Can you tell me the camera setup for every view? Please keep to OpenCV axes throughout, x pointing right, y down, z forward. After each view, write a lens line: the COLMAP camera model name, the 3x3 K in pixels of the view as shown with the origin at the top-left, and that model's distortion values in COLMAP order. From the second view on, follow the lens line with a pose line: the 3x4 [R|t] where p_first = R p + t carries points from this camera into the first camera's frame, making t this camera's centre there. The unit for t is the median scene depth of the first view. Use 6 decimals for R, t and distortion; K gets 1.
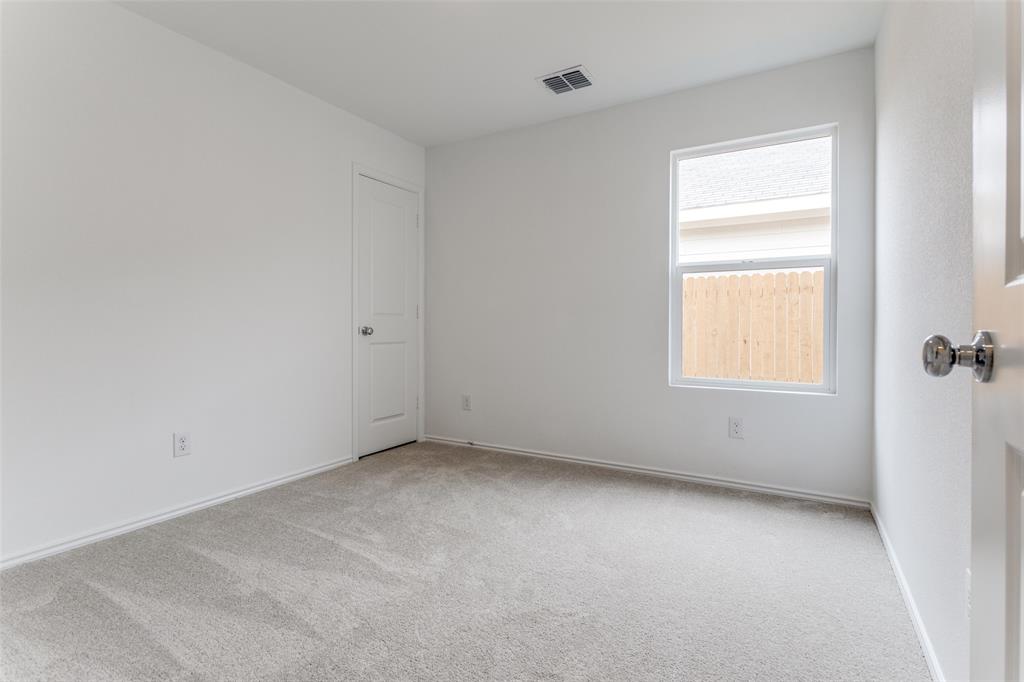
lens RADIAL K [[474.3, 0, 515.4], [0, 474.3, 333.2], [0, 0, 1]] dist [-0.010856, 0.000530]
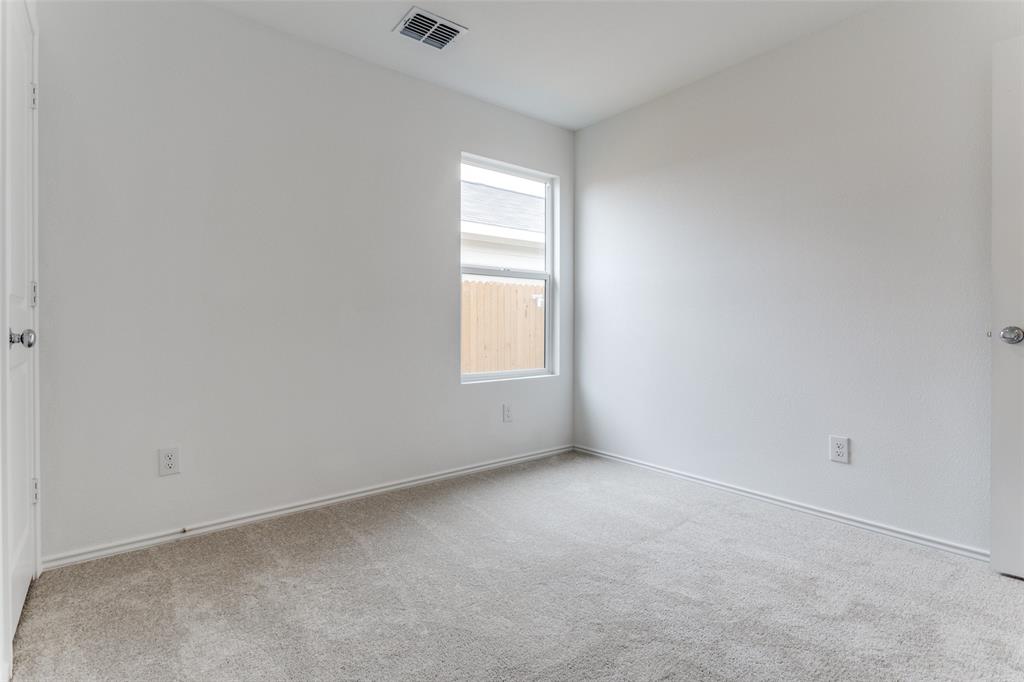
lens RADIAL K [[498.6, 0, 497.9], [0, 498.6, 333.1], [0, 0, 1]] dist [0.017439, -0.003509]
pose [[0.371210, -0.015953, 0.928412, -0.660830], [0.012134, 0.999850, 0.012328, -0.010145], [-0.928470, 0.006689, 0.371348, 0.555869]]
